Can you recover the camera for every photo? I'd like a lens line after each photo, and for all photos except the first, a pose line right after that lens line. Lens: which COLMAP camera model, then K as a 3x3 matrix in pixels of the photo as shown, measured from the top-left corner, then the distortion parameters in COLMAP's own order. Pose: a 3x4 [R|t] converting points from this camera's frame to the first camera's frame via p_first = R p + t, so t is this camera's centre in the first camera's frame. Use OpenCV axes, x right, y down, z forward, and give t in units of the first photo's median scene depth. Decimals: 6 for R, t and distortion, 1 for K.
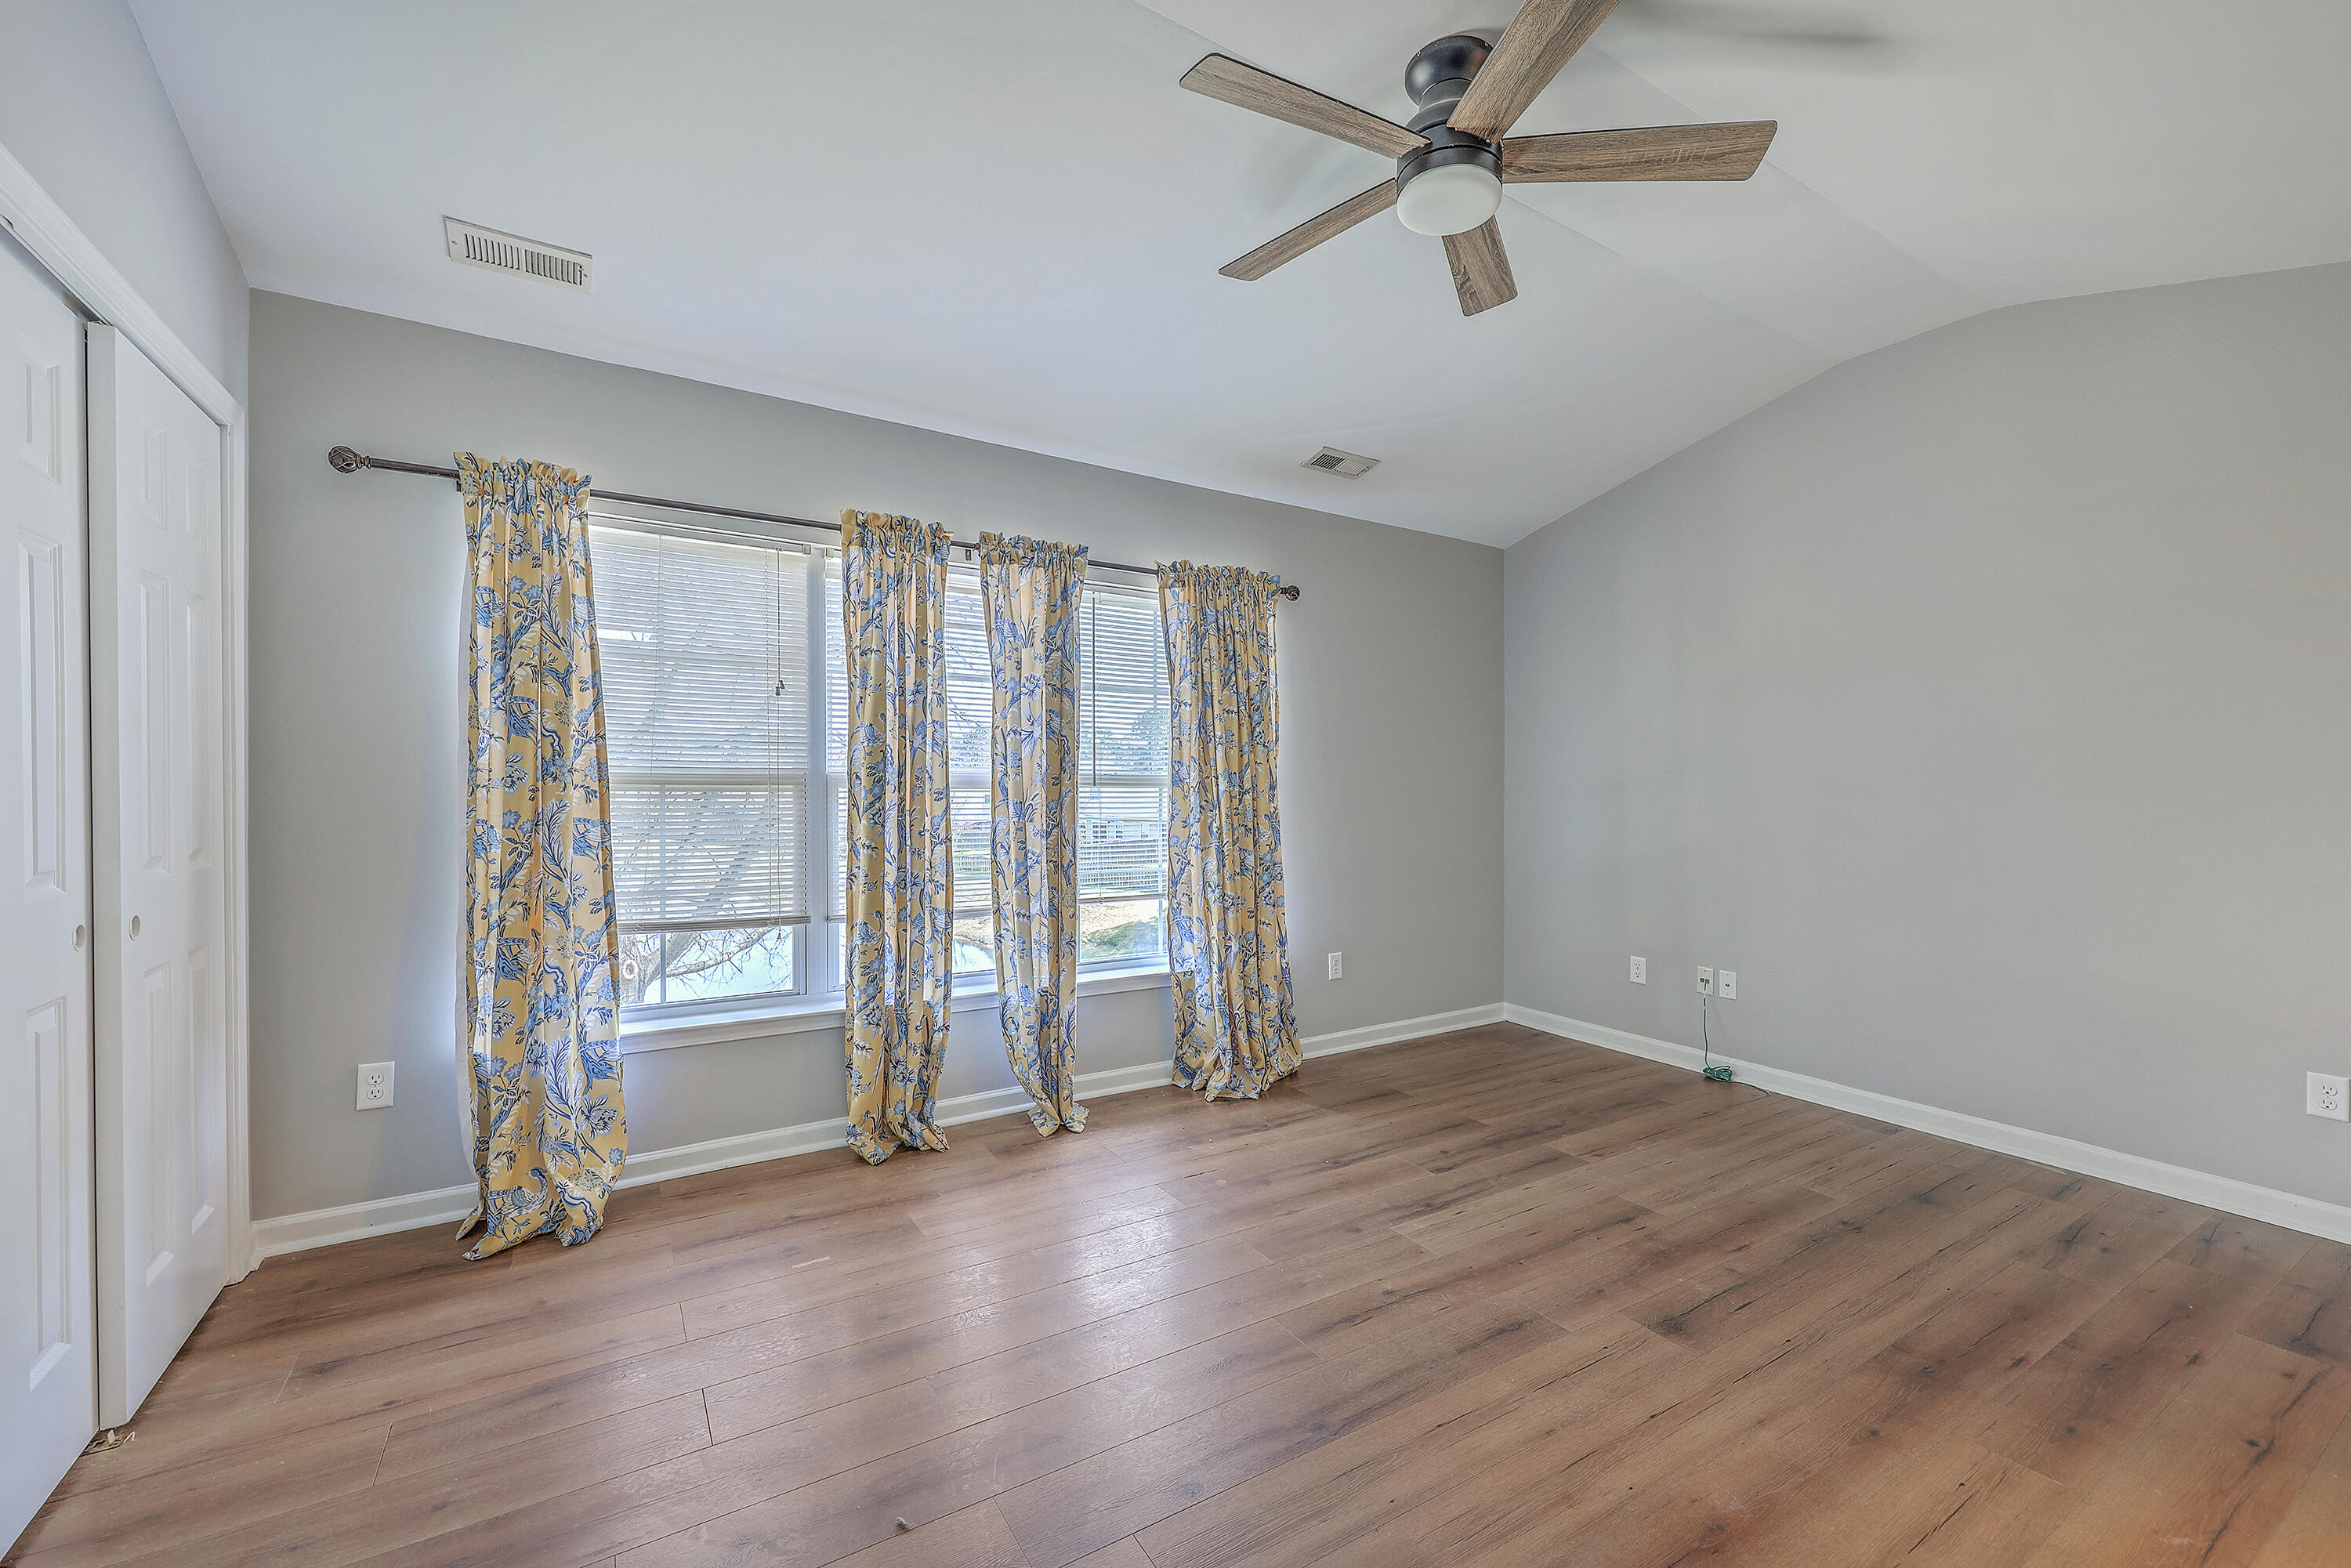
lens RADIAL K [[957.8, 0, 1188.9], [0, 957.8, 783.0], [0, 0, 1]] dist [0.002675, -0.000340]
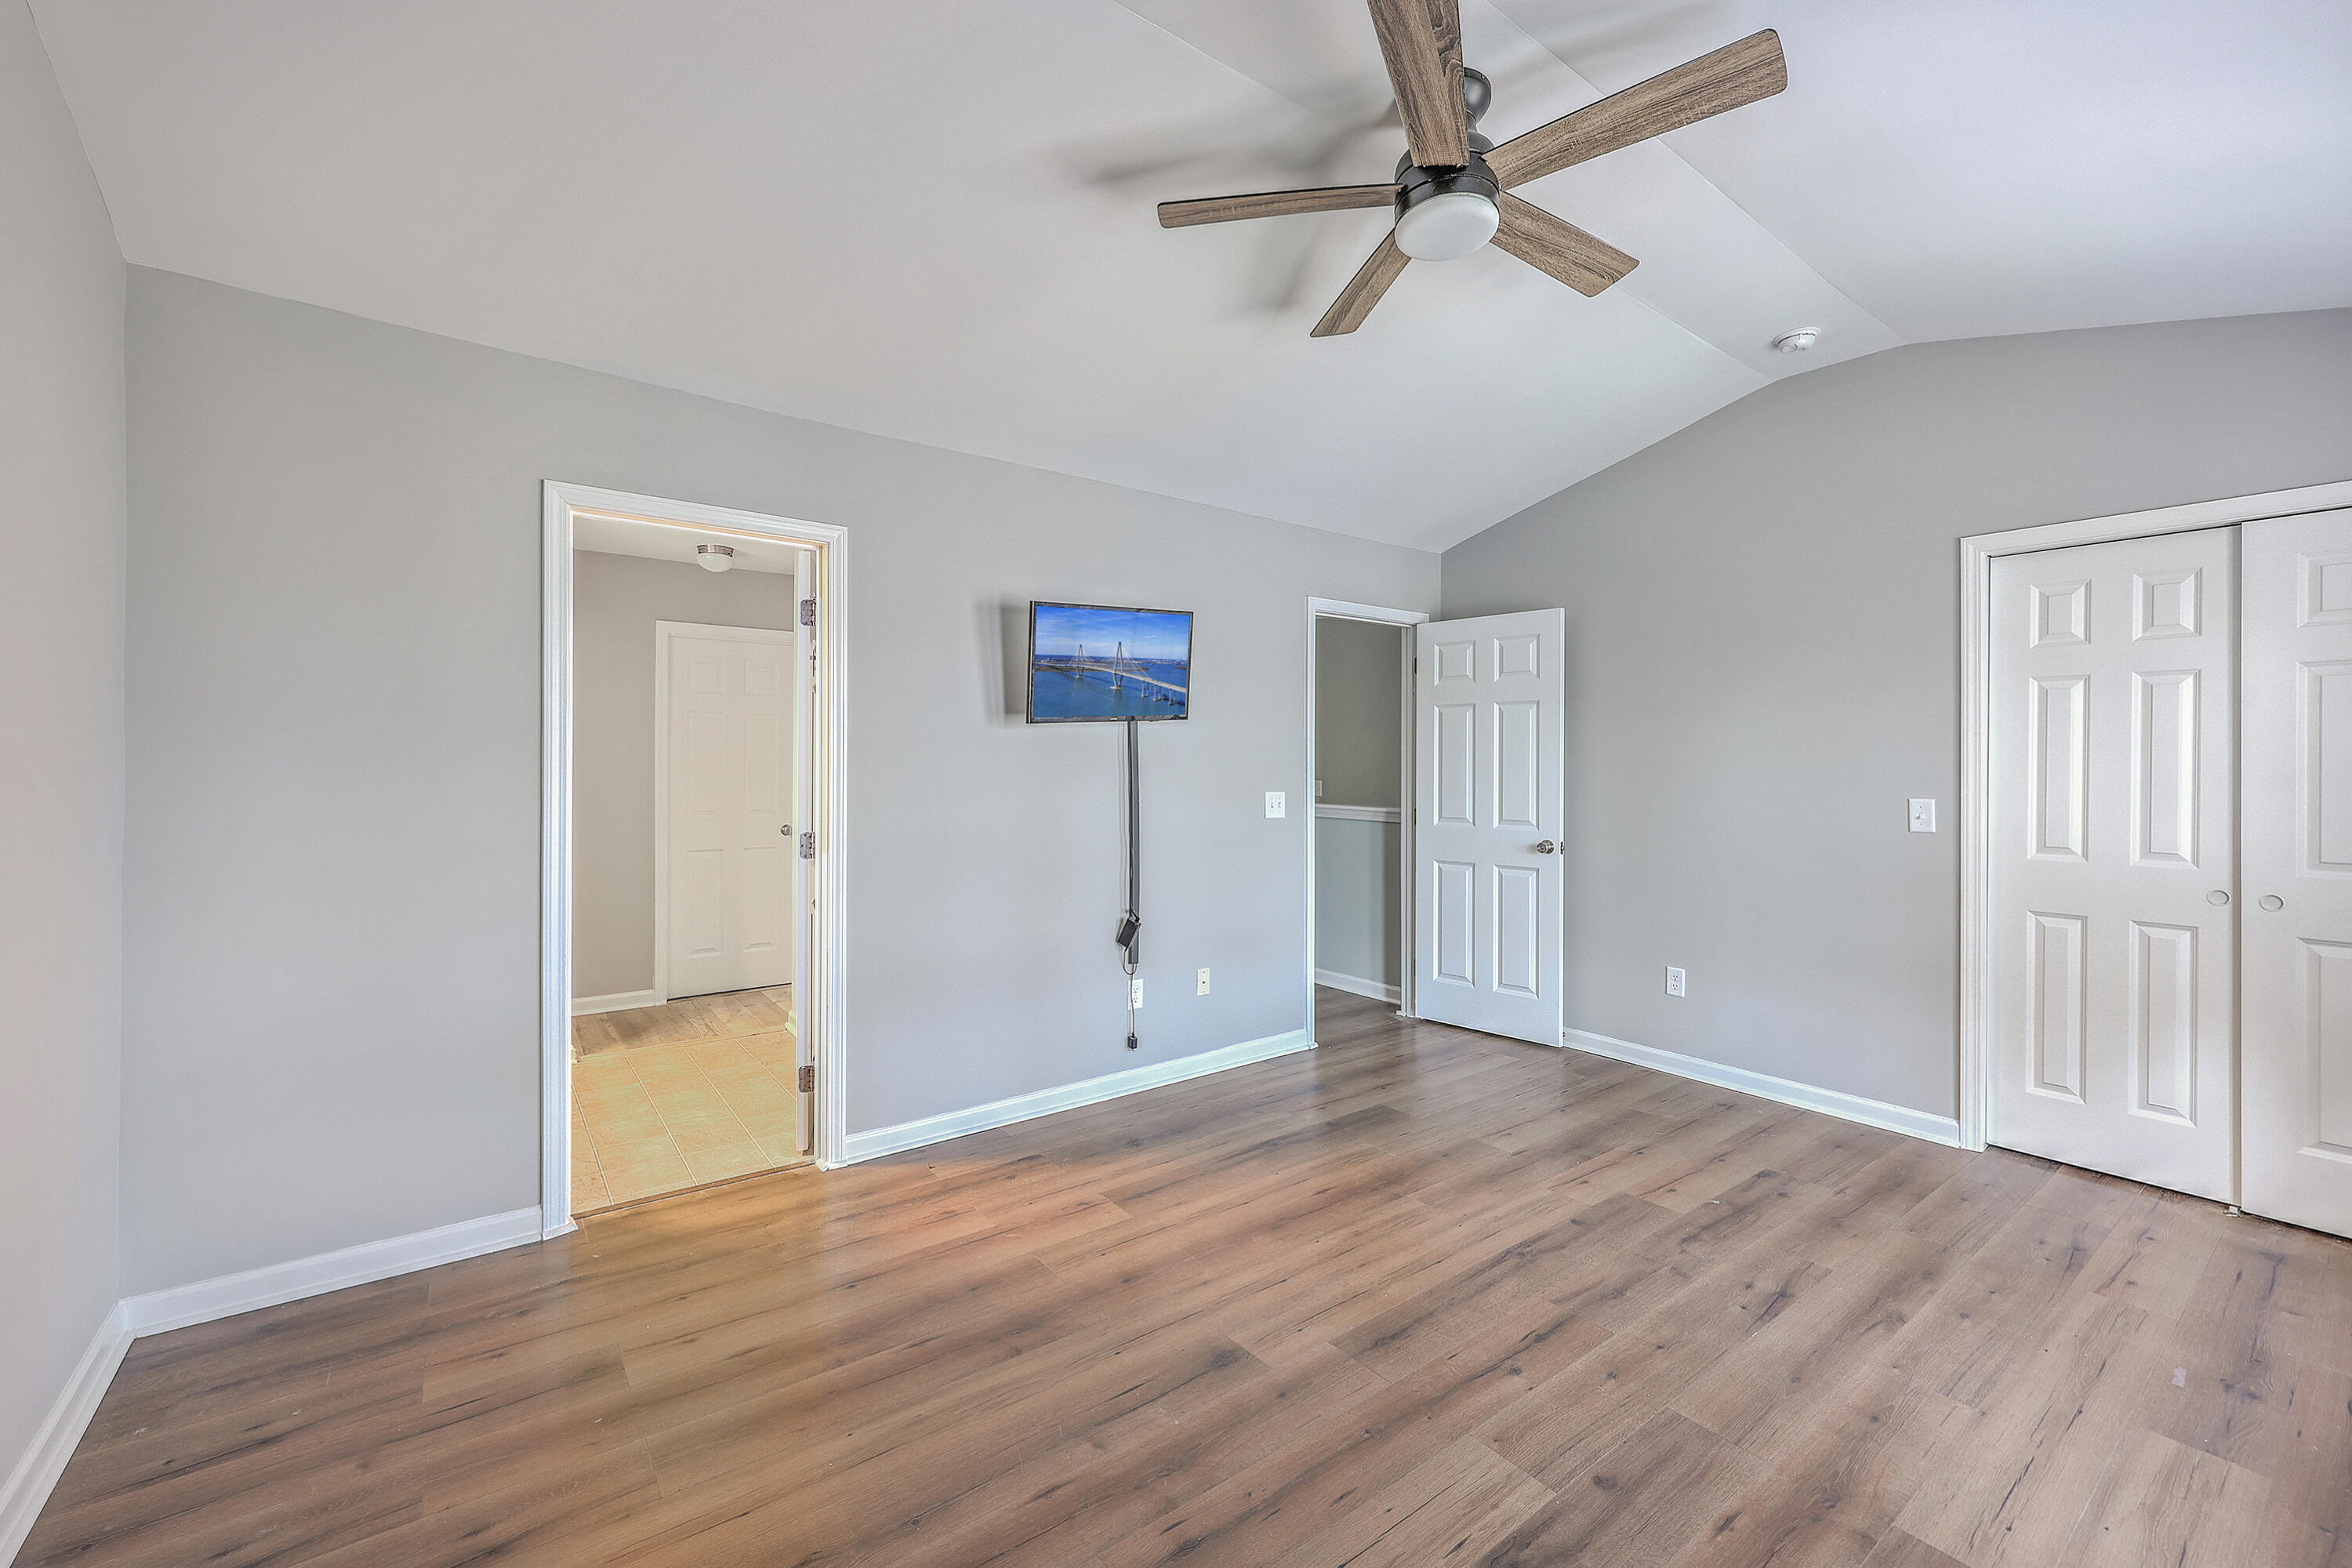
lens RADIAL K [[958.2, 0, 1195.1], [0, 958.2, 766.5], [0, 0, 1]] dist [0.002675, -0.000340]
pose [[-0.995225, -0.012490, -0.096806, 0.495011], [-0.012598, 0.999921, 0.000500, -0.029840], [0.096793, 0.001717, -0.995303, 1.534590]]
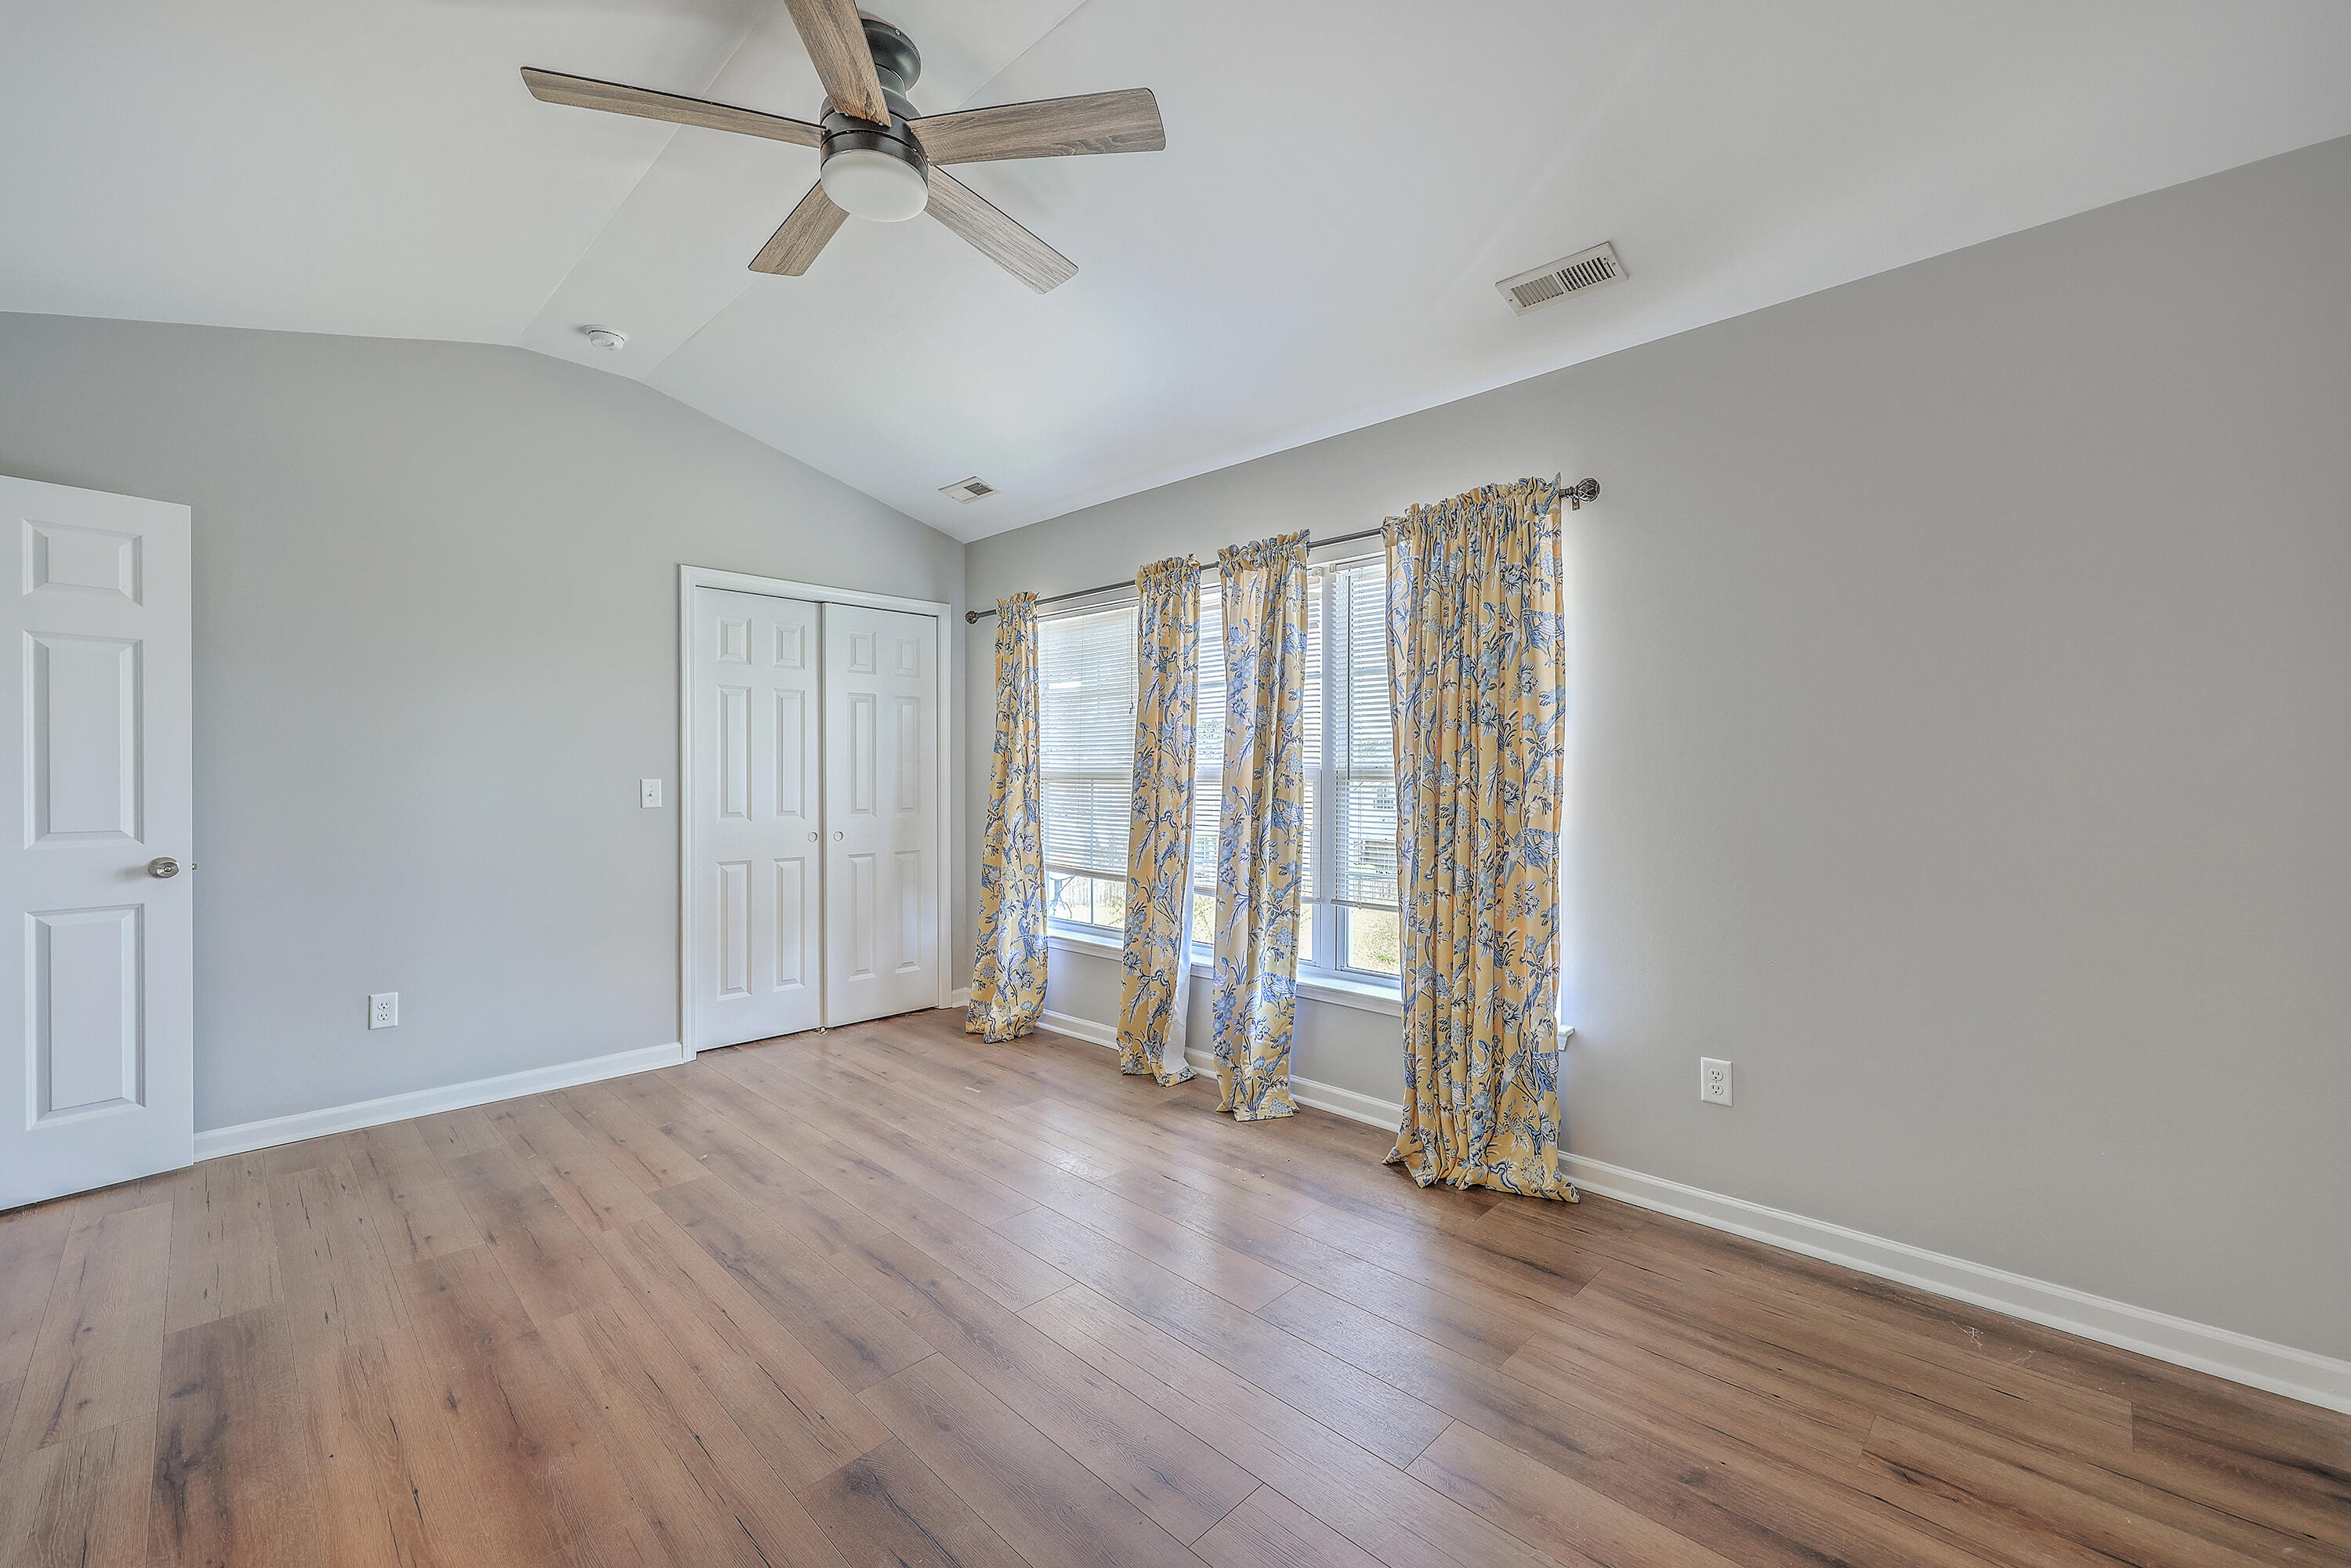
lens RADIAL K [[957.8, 0, 1170.9], [0, 957.8, 772.7], [0, 0, 1]] dist [0.002675, -0.000340]
pose [[0.229468, -0.009681, -0.973268, 1.020370], [0.003218, 0.999953, -0.009188, 0.006758], [0.973311, -0.001024, 0.229489, 0.828996]]
